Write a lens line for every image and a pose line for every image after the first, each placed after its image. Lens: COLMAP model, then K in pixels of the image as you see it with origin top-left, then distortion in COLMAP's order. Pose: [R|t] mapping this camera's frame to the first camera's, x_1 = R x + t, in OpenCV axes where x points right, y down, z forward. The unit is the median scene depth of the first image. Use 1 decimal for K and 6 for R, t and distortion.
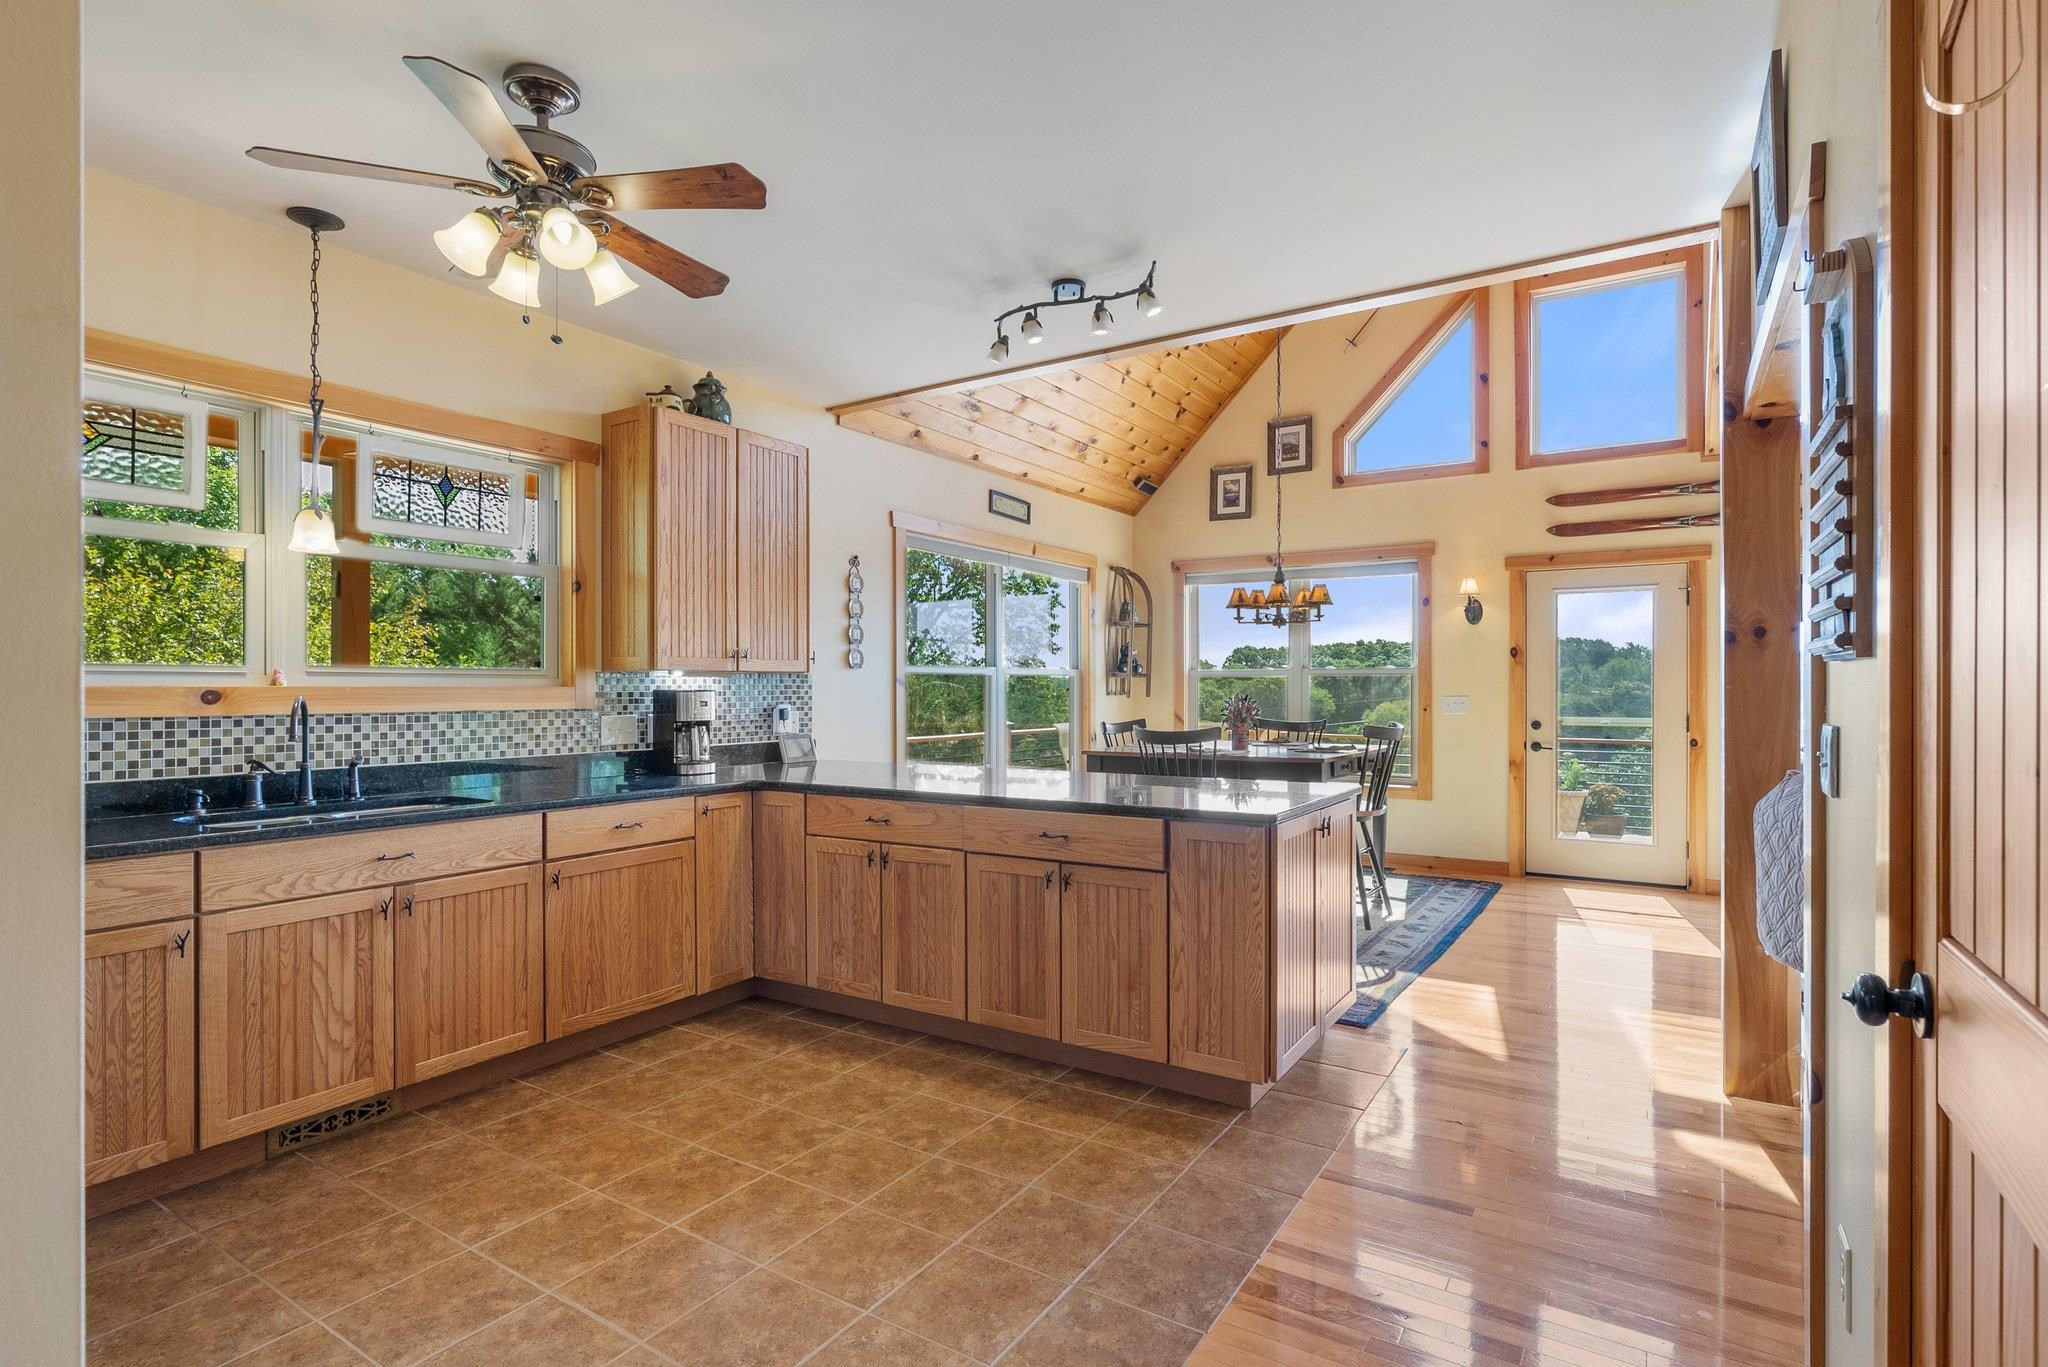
lens RADIAL K [[1001.5, 0, 1024.0], [0, 1001.5, 685.4], [0, 0, 1]] dist [0.000017, -0.000032]
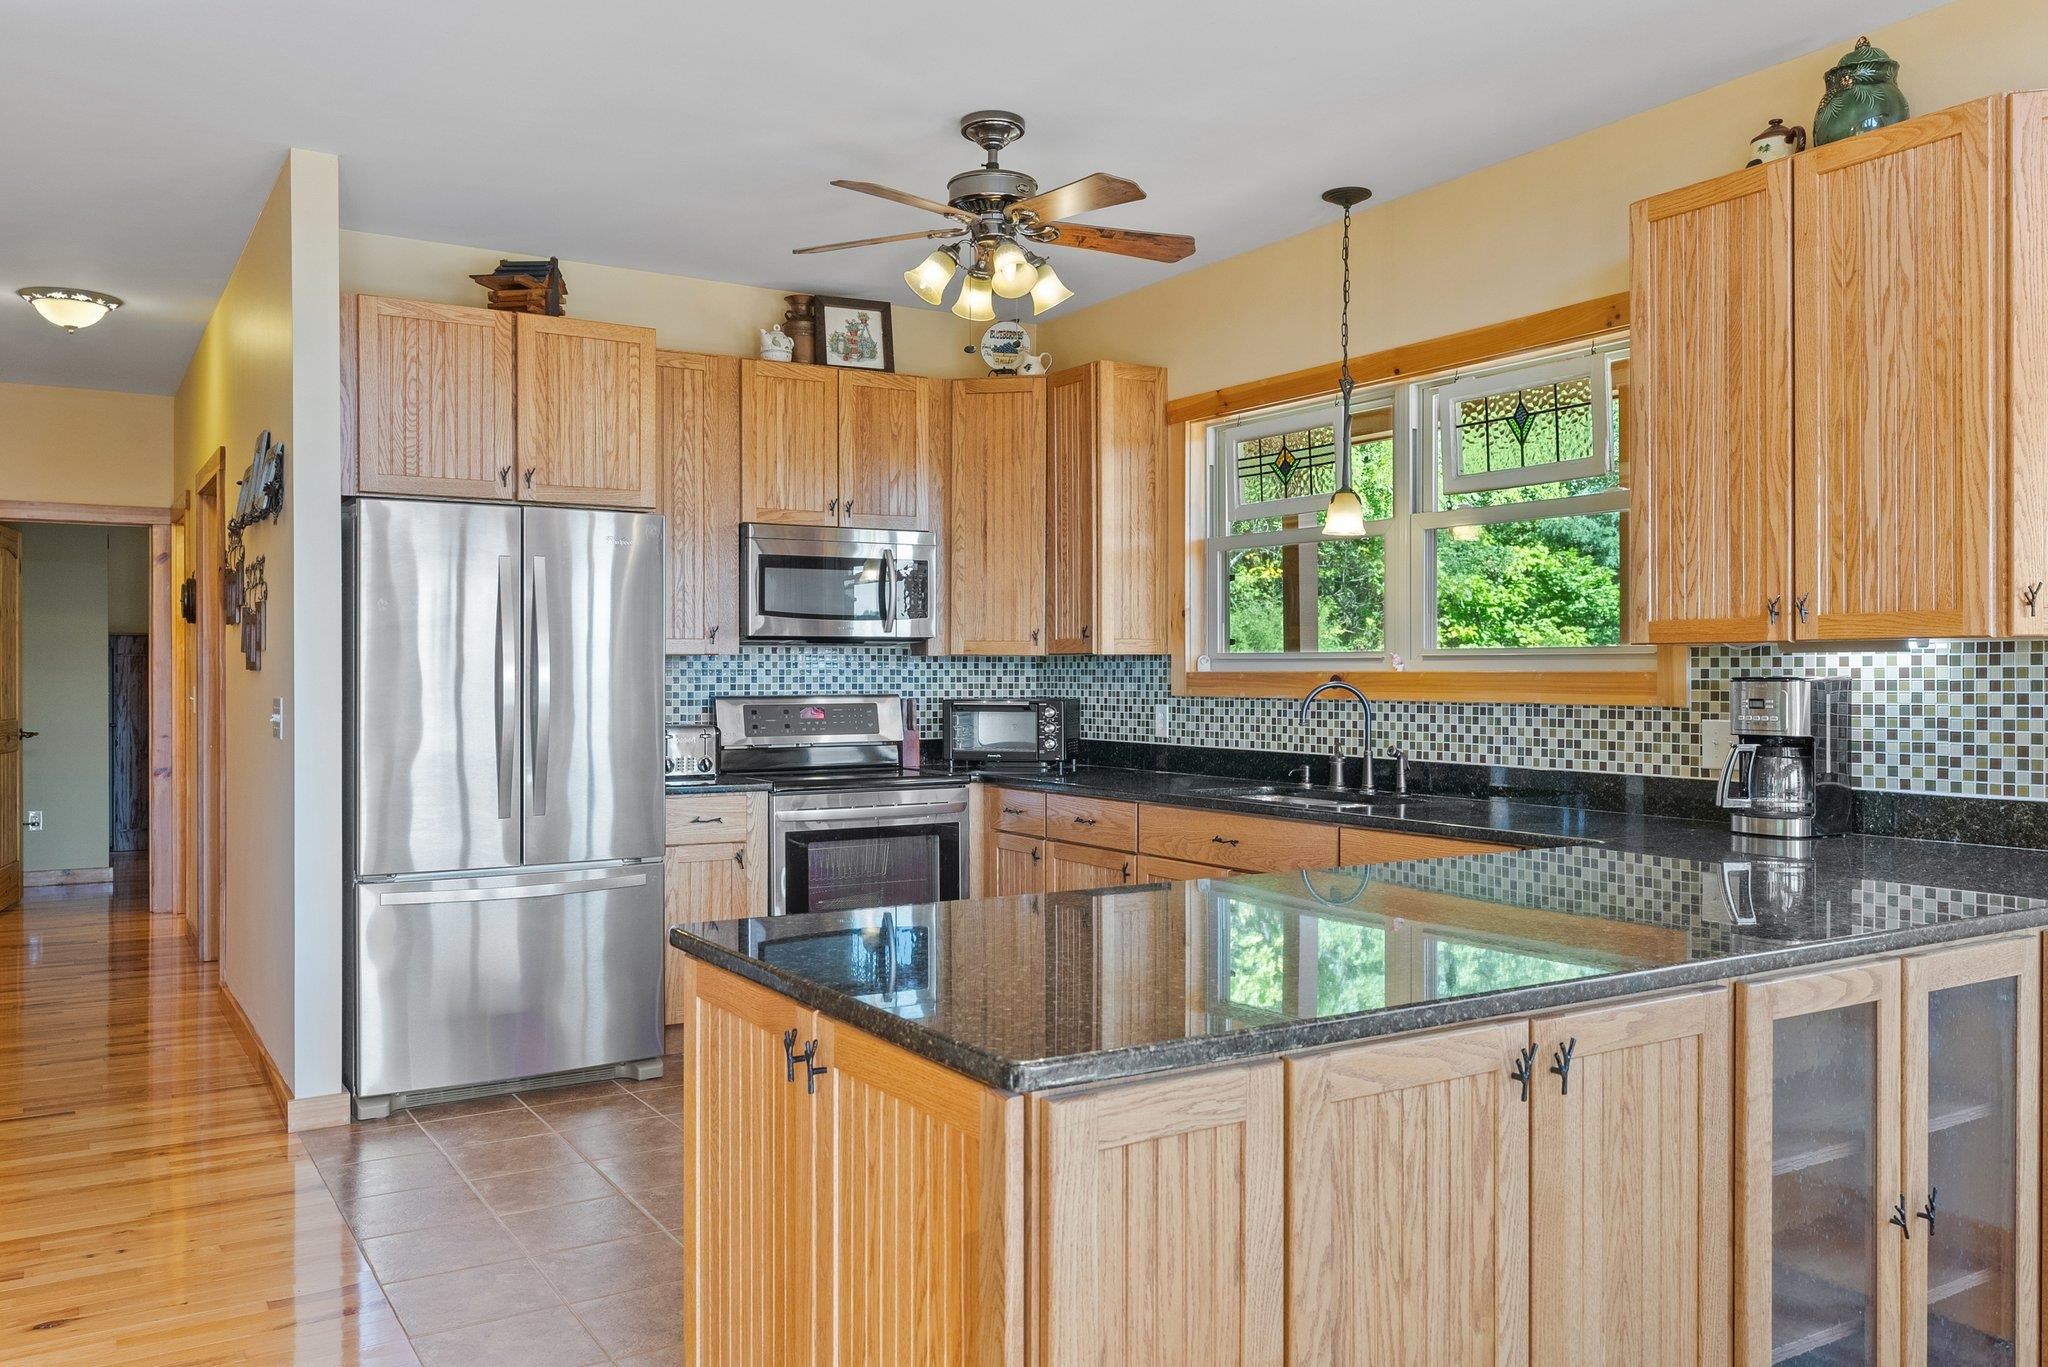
lens RADIAL K [[1562.5, 0, 1023.3], [0, 1562.5, 678.6], [0, 0, 1]] dist [0.000035, -0.000153]
pose [[-0.431686, 0.002968, -0.902019, 0.682131], [0.001161, 0.999996, 0.002735, 0.002955], [0.902023, 0.000133, -0.431688, 1.156515]]
